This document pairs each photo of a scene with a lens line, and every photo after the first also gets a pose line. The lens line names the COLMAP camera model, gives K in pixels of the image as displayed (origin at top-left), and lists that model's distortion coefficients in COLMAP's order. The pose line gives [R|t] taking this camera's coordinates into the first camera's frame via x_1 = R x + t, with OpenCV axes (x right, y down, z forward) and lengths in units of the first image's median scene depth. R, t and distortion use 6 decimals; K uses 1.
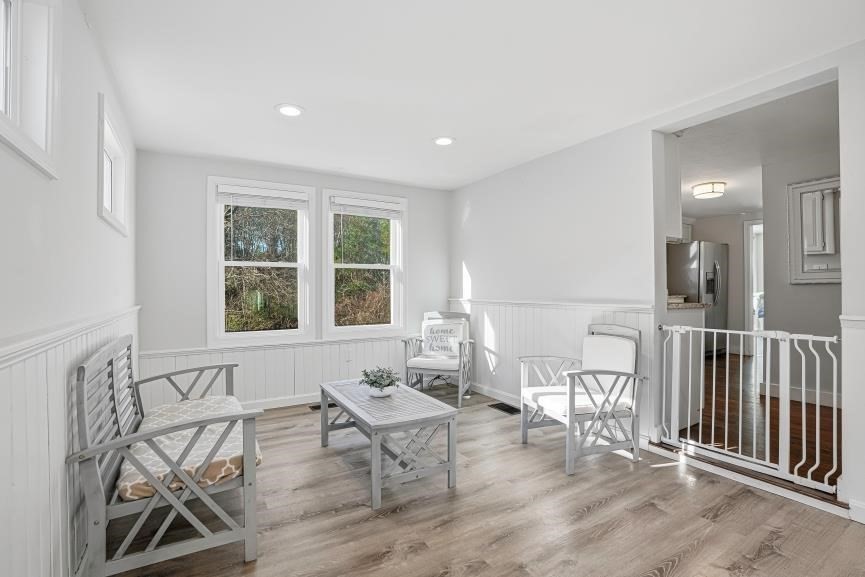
lens RADIAL K [[413.9, 0, 430.5], [0, 413.9, 287.1], [0, 0, 1]] dist [-0.070481, 0.026994]
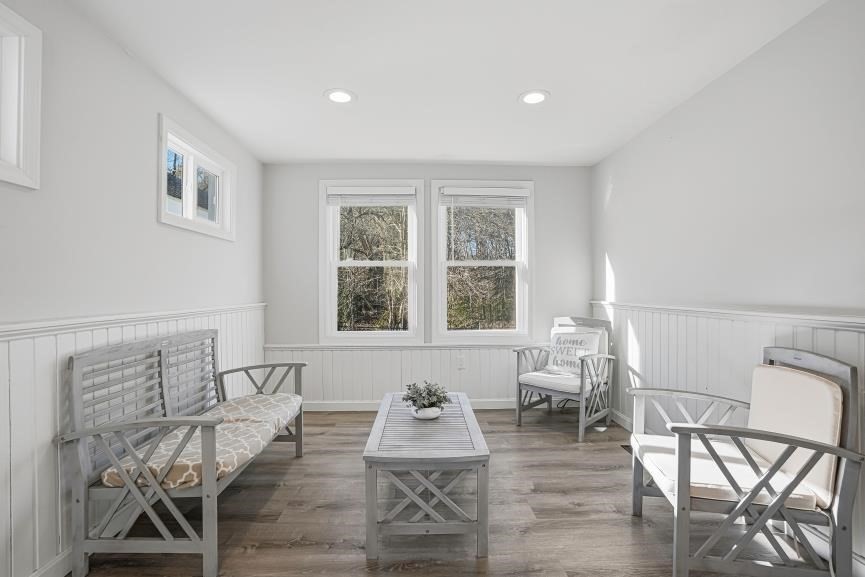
lens RADIAL K [[413.4, 0, 434.5], [0, 413.4, 292.0], [0, 0, 1]] dist [-0.070609, 0.027718]
pose [[0.872514, 0.004979, -0.488564, 0.291411], [-0.000509, 0.999957, 0.009282, 0.005169], [0.488589, -0.007850, 0.872479, 0.287961]]
